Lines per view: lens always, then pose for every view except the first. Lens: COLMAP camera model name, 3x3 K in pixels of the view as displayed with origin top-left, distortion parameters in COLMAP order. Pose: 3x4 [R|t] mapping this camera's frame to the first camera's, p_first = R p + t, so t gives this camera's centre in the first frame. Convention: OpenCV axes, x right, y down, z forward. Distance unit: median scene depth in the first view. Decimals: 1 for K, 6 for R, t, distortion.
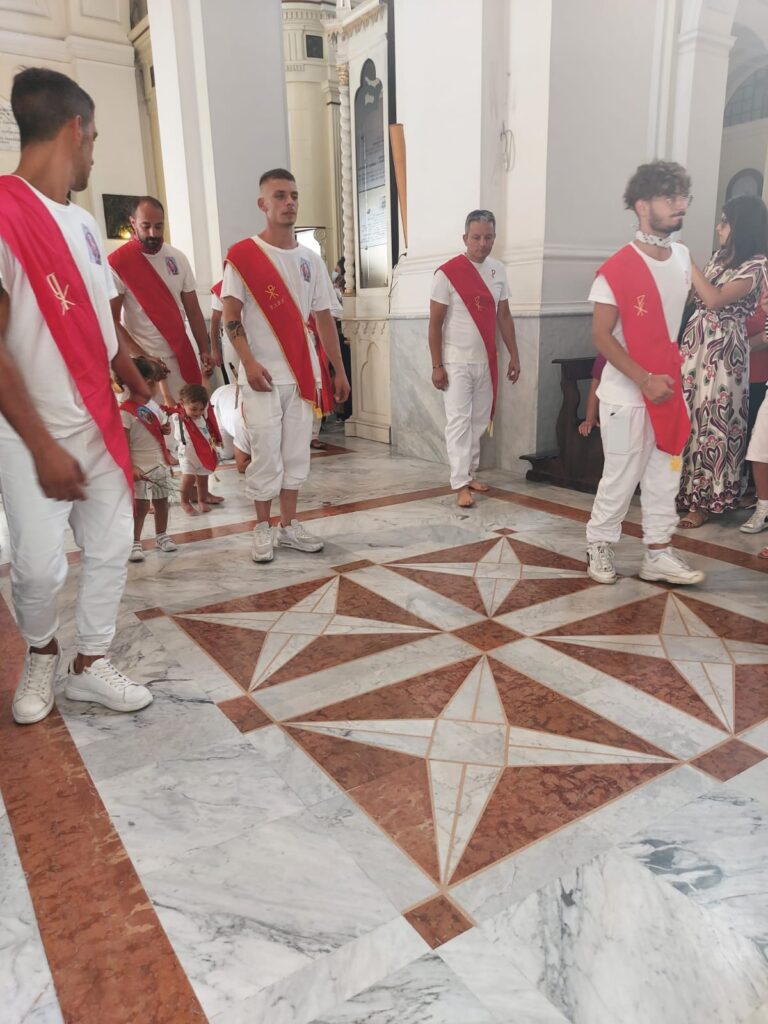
lens RADIAL K [[748.8, 0, 382.2], [0, 748.8, 515.0], [0, 0, 1]] dist [0.061225, -0.059523]
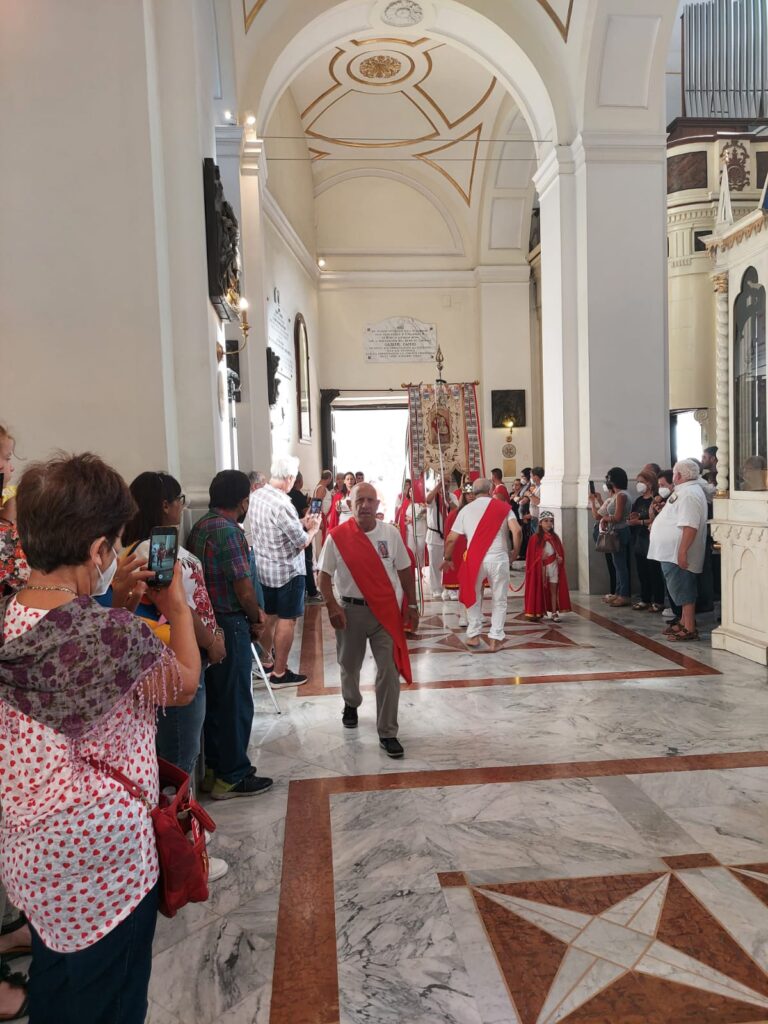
lens RADIAL K [[746.1, 0, 383.4], [0, 746.1, 514.2], [0, 0, 1]] dist [0.058797, -0.051695]
pose [[0.882518, 0.017132, -0.469966, 0.064755], [-0.111896, 0.978286, -0.174460, -0.163850], [0.456772, 0.206551, 0.865272, 0.039436]]
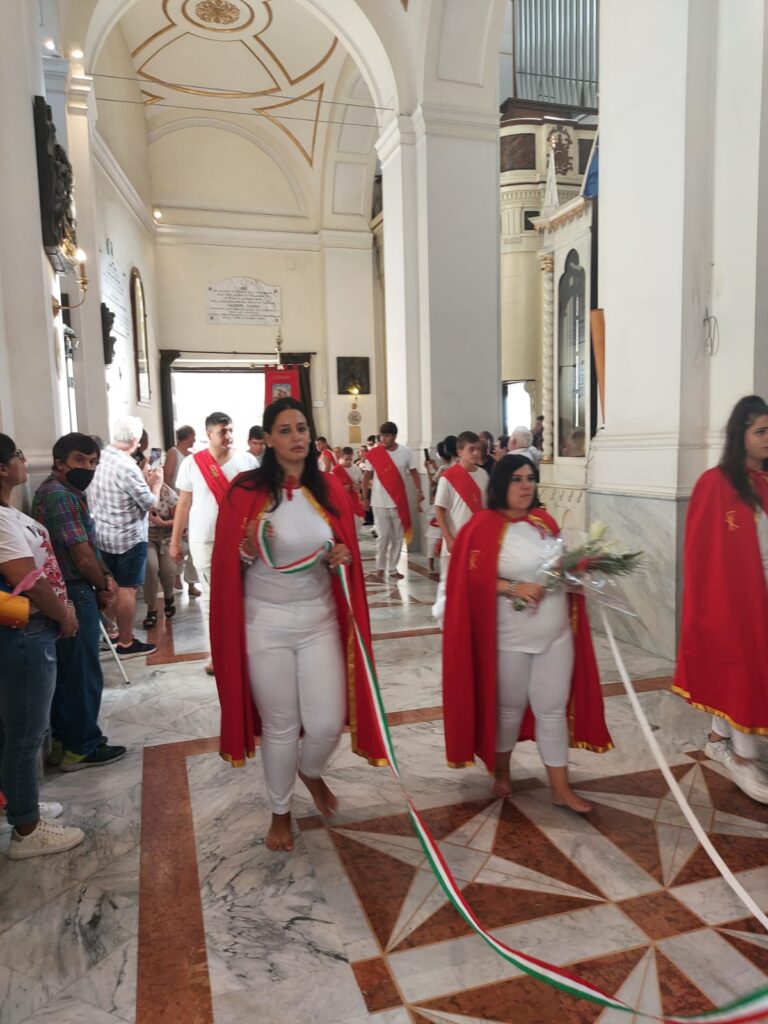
lens RADIAL K [[744.0, 0, 382.7], [0, 744.0, 516.0], [0, 0, 1]] dist [0.055564, -0.054503]
pose [[0.960247, 0.026173, -0.277920, 0.063448], [-0.068976, 0.986970, -0.145374, -0.154146], [0.270494, 0.158764, 0.949540, 0.000721]]
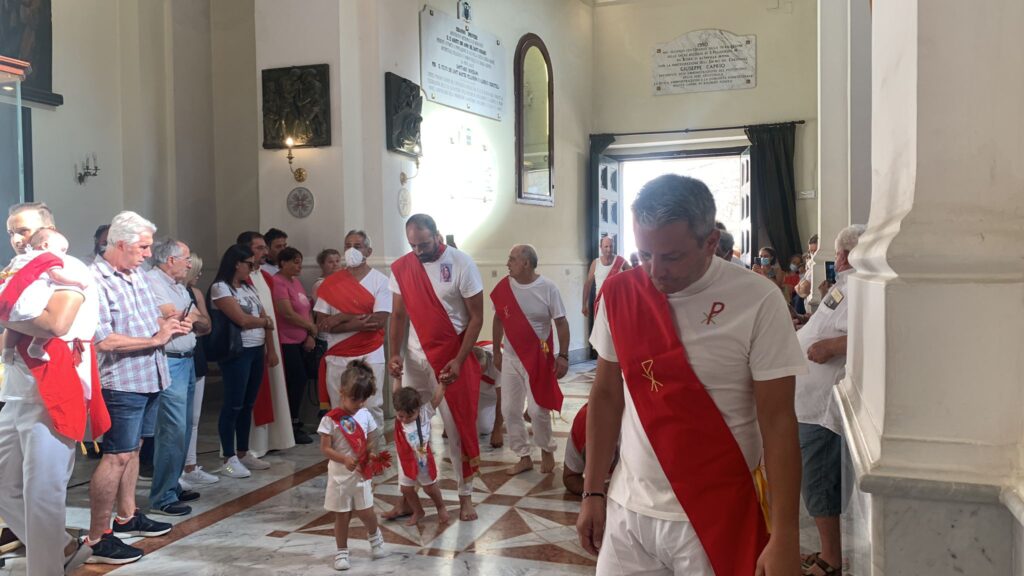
lens RADIAL K [[817.3, 0, 488.2], [0, 817.3, 284.2], [0, 0, 1]] dist [0.066915, -0.161951]
pose [[0.592664, 0.038653, -0.804522, 0.468418], [-0.210338, 0.971615, -0.108268, -0.518213], [0.777501, 0.233388, 0.583971, 1.416458]]
